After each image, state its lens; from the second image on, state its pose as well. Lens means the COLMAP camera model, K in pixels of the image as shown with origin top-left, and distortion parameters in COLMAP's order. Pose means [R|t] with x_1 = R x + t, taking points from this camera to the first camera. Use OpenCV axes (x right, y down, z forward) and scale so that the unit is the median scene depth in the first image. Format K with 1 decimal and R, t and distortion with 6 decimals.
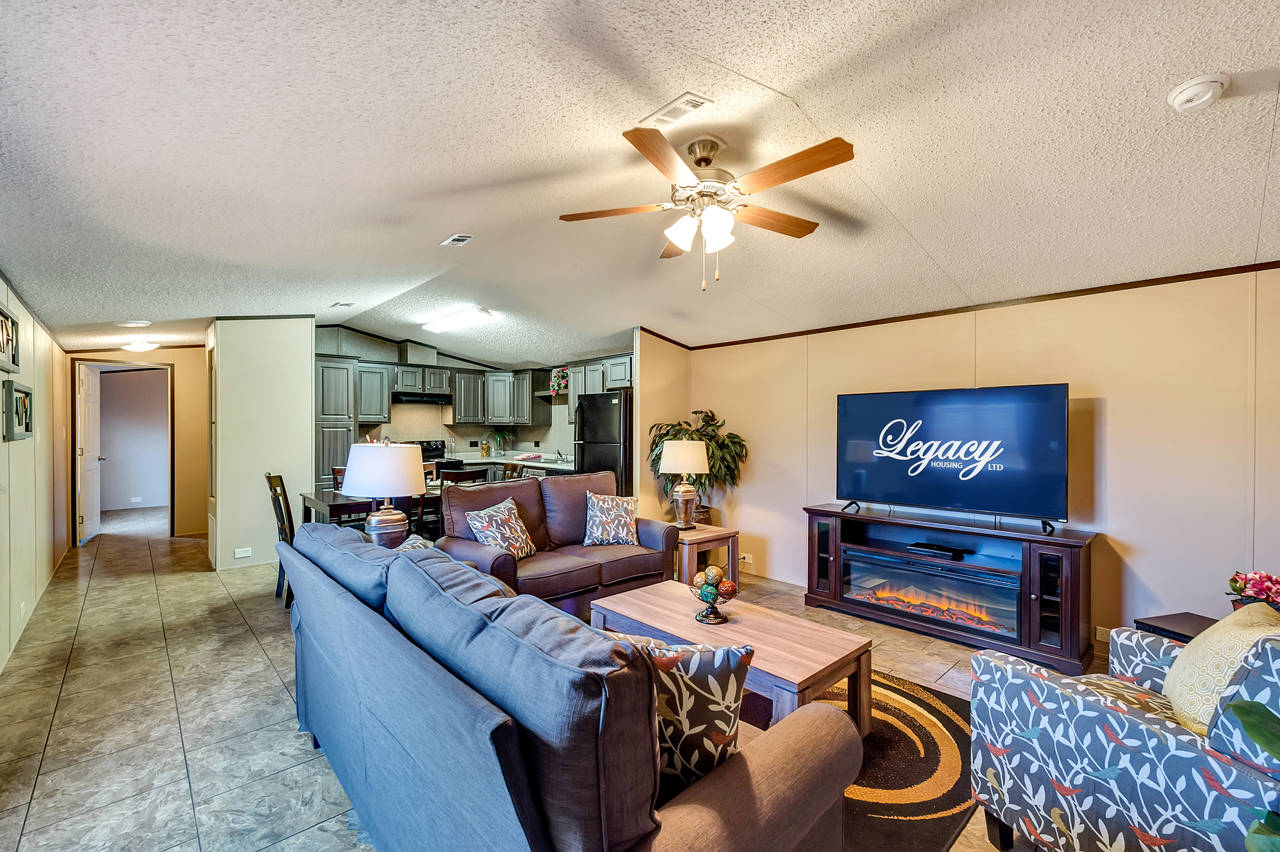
lens RADIAL K [[549.0, 0, 641.0], [0, 549.0, 429.0], [0, 0, 1]] dist [0.001170, -0.000122]
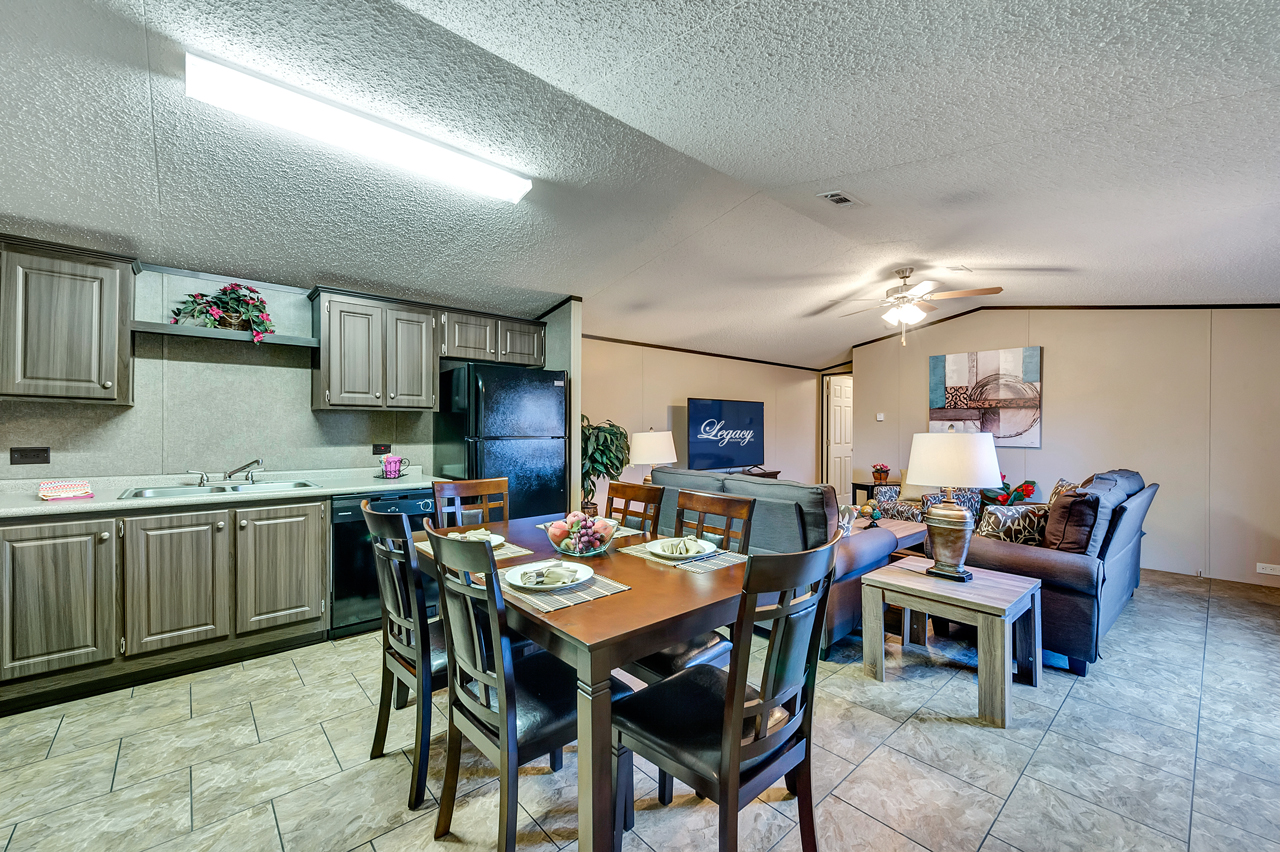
lens RADIAL K [[516.9, 0, 641.1], [0, 516.9, 426.0], [0, 0, 1]] dist [-0.000769, 0.000027]
pose [[0.022810, -0.001114, 0.999739, -1.431553], [-0.000124, 0.999999, 0.001117, 0.015492], [-0.999740, -0.000149, 0.022810, 1.589405]]
